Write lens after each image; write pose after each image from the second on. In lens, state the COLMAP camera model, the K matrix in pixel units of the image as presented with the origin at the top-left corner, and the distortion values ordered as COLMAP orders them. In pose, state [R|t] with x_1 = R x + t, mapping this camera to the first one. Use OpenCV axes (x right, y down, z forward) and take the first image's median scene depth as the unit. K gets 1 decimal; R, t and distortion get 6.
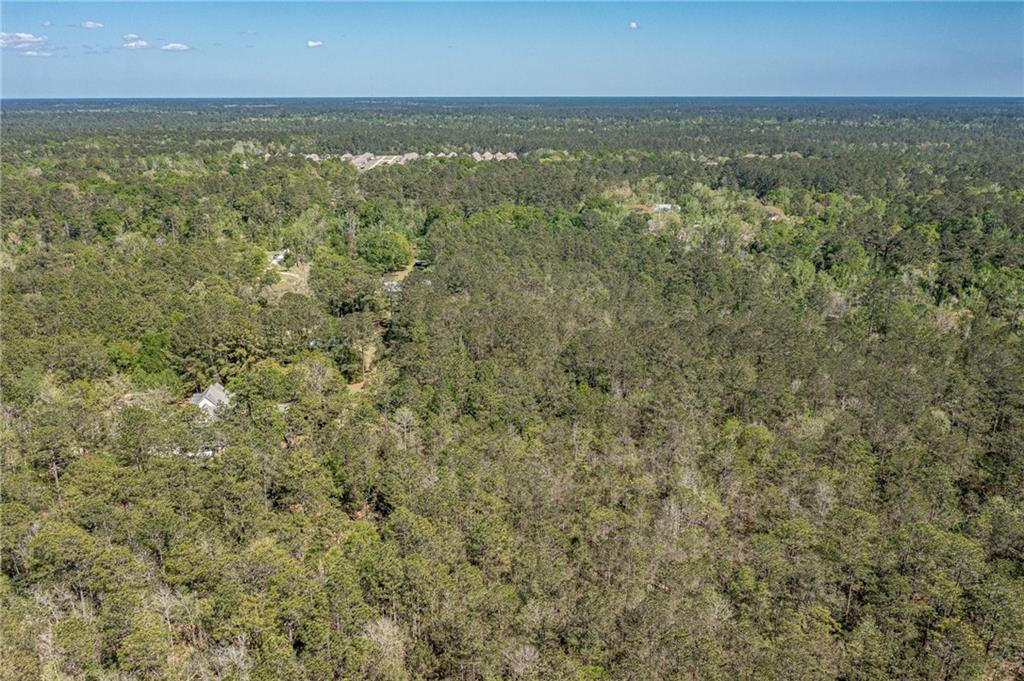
lens RADIAL K [[846.3, 0, 512.0], [0, 846.3, 340.5], [0, 0, 1]] dist [-0.002459, -0.001980]
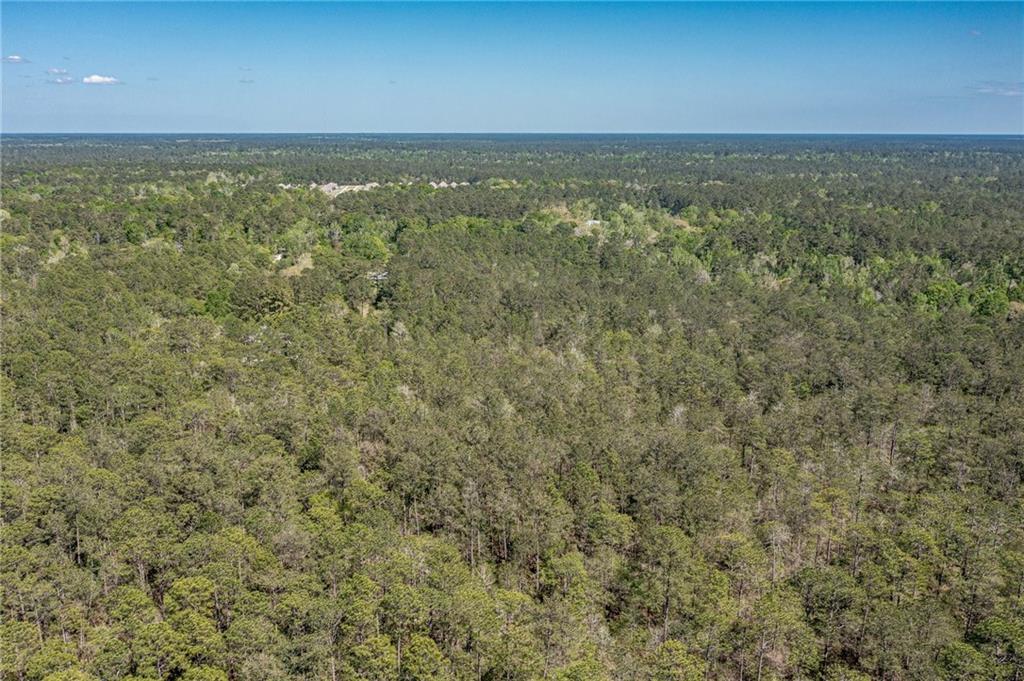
lens RADIAL K [[846.3, 0, 512.0], [0, 846.3, 340.5], [0, 0, 1]] dist [-0.002459, -0.001980]
pose [[0.998530, -0.010233, 0.053229, -0.000685], [0.012344, 0.999144, -0.039484, 0.036787], [-0.052779, 0.040083, 0.997801, -0.120465]]
